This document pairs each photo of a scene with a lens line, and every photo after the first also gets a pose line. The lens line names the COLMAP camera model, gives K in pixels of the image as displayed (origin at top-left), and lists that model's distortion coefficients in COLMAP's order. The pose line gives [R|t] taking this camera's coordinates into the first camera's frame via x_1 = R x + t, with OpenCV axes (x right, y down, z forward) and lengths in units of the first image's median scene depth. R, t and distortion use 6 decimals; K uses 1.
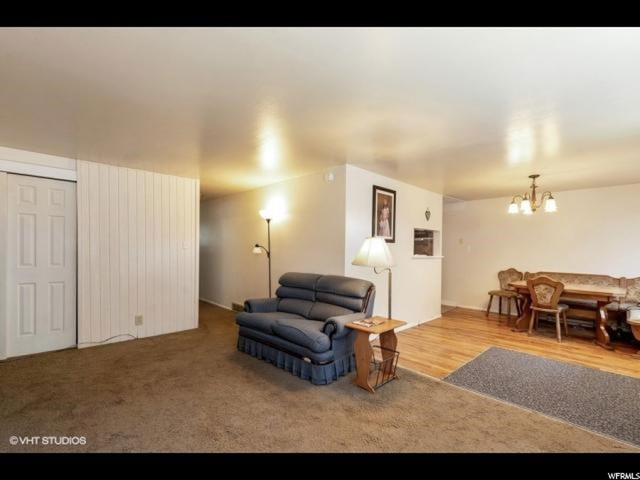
lens RADIAL K [[282.6, 0, 329.8], [0, 282.6, 252.2], [0, 0, 1]] dist [-0.004871, -0.001672]
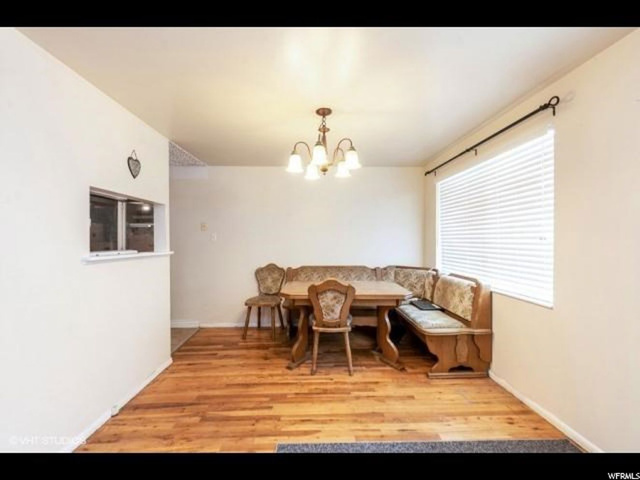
lens RADIAL K [[282.6, 0, 315.1], [0, 282.6, 242.8], [0, 0, 1]] dist [-0.004871, -0.001672]
pose [[0.685963, -0.020152, 0.727357, 0.190894], [0.020070, 0.999760, 0.008772, -0.001890], [-0.727360, 0.008581, 0.686203, 0.417301]]
